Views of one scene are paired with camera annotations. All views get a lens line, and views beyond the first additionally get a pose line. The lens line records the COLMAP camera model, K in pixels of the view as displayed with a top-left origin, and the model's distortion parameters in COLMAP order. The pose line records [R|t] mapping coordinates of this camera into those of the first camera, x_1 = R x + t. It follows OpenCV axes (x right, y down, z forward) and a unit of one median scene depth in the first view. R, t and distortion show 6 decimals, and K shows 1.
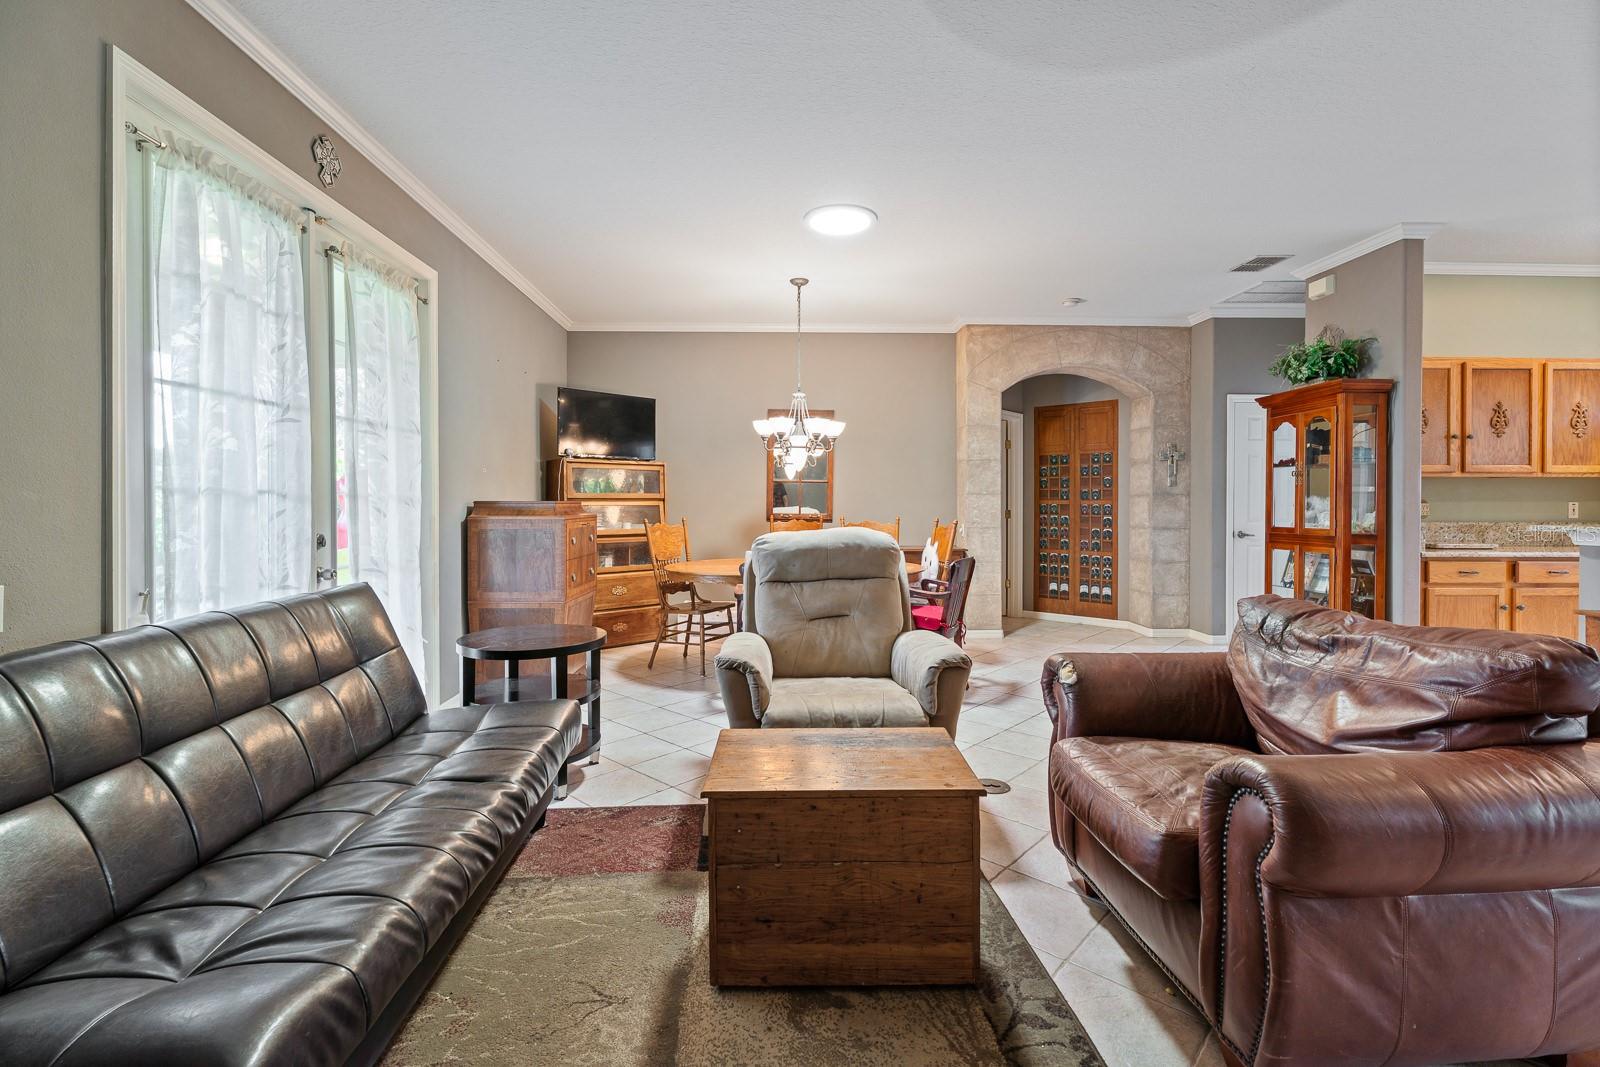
lens RADIAL K [[716.4, 0, 796.6], [0, 716.4, 528.1], [0, 0, 1]] dist [0.000924, -0.000006]
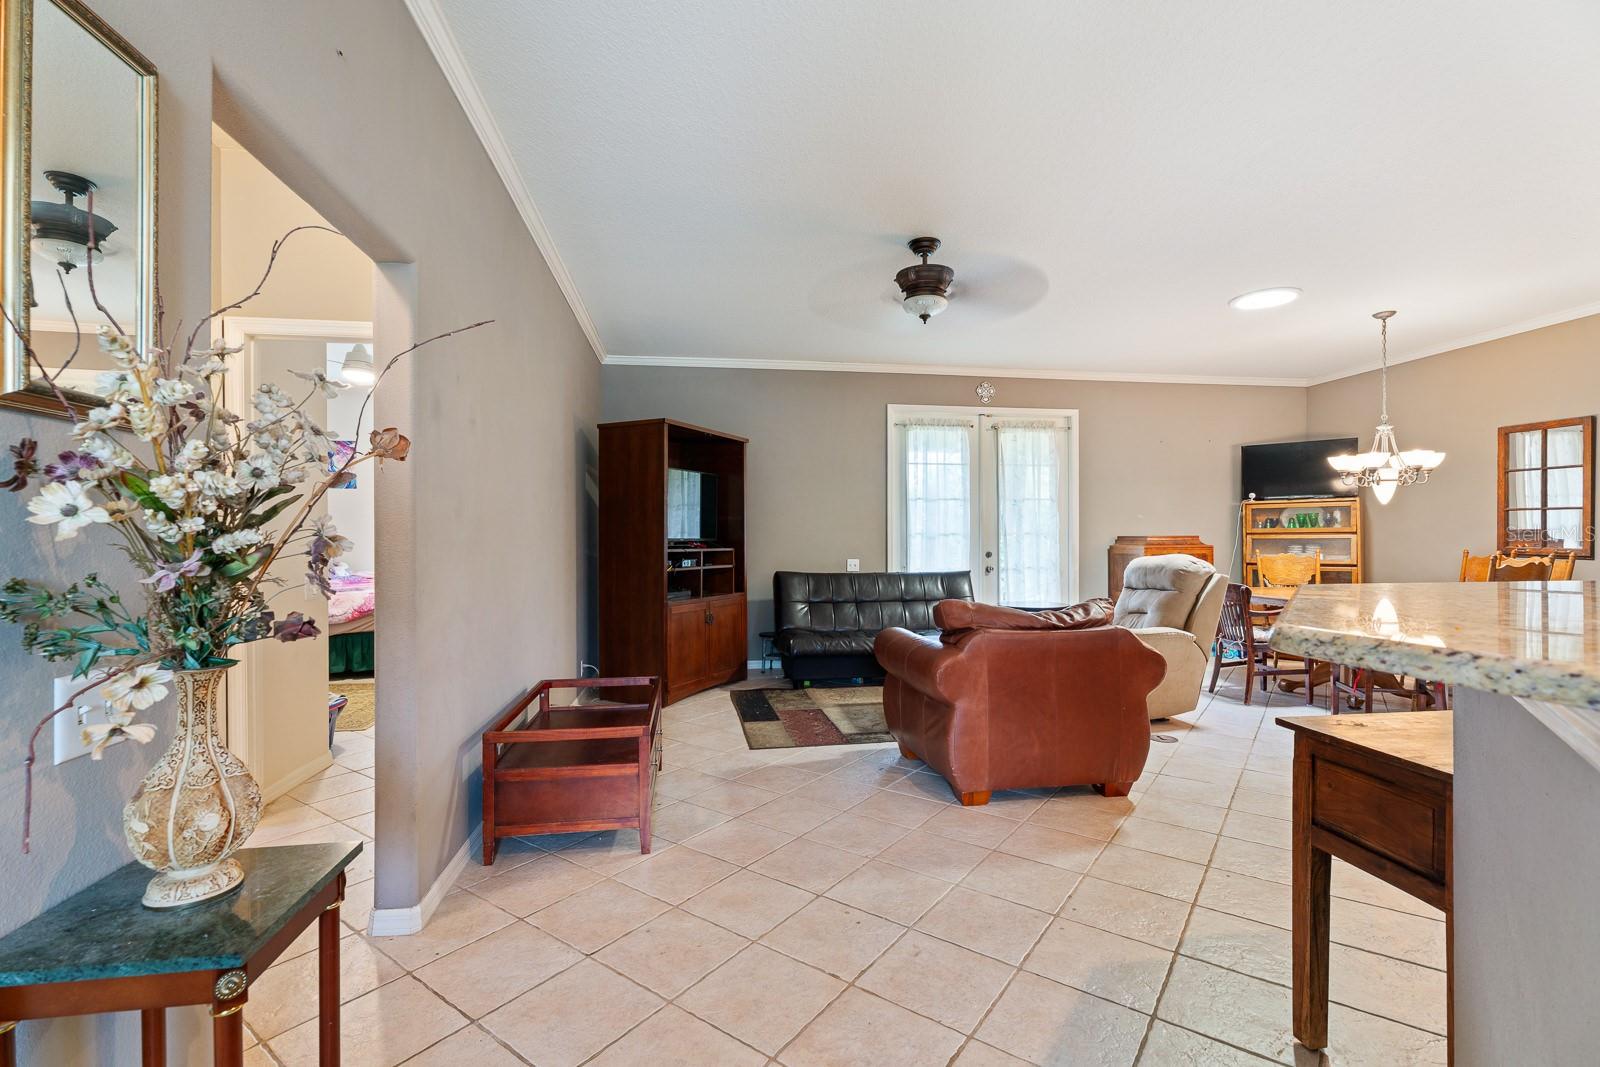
lens RADIAL K [[730.3, 0, 798.9], [0, 730.3, 540.5], [0, 0, 1]] dist [0.001003, 0.000051]
pose [[0.108319, -0.000391, -0.994116, 1.403688], [-0.027597, 0.999613, -0.003400, -0.000657], [0.993733, 0.027803, 0.108266, 0.122031]]
